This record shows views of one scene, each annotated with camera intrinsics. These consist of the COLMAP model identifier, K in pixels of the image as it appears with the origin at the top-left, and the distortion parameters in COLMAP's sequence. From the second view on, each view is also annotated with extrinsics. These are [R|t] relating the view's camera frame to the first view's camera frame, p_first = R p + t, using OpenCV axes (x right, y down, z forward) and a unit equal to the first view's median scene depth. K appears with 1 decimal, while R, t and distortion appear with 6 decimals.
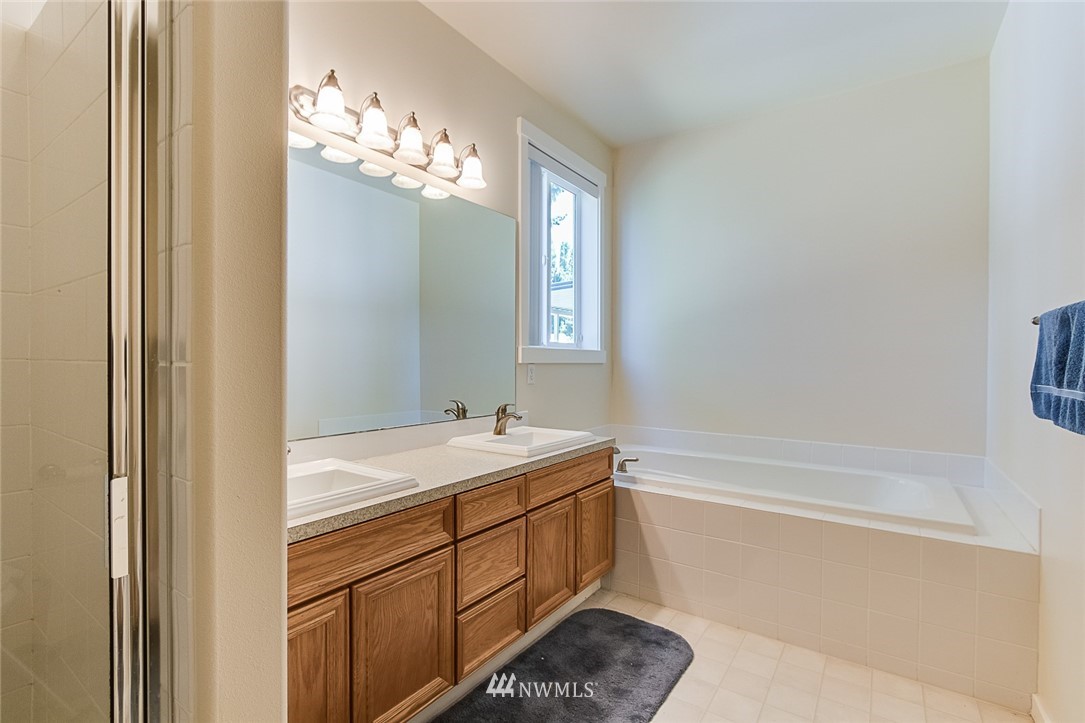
lens RADIAL K [[485.6, 0, 535.4], [0, 485.6, 360.9], [0, 0, 1]] dist [0.001898, 0.000885]
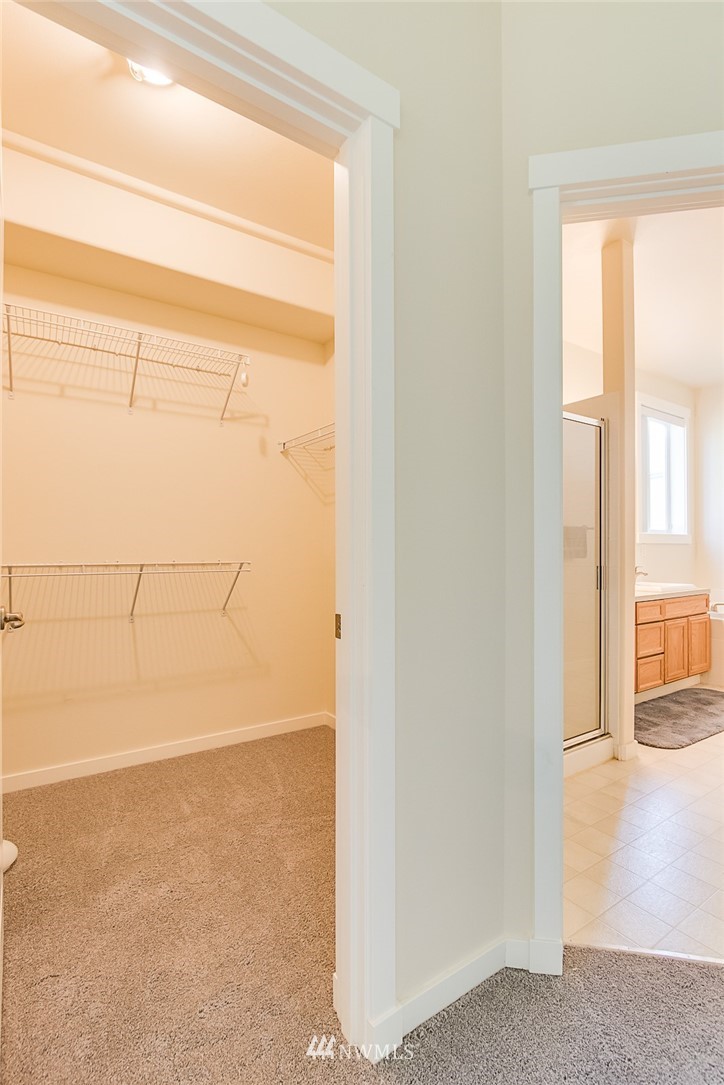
lens RADIAL K [[485.6, 0, 362.0], [0, 485.6, 542.5], [0, 0, 1]] dist [0.001898, 0.000885]
pose [[0.933353, -0.002546, -0.358950, -0.340694], [0.000003, 0.999975, -0.007084, 0.016116], [0.358959, 0.006611, 0.933330, -0.936178]]
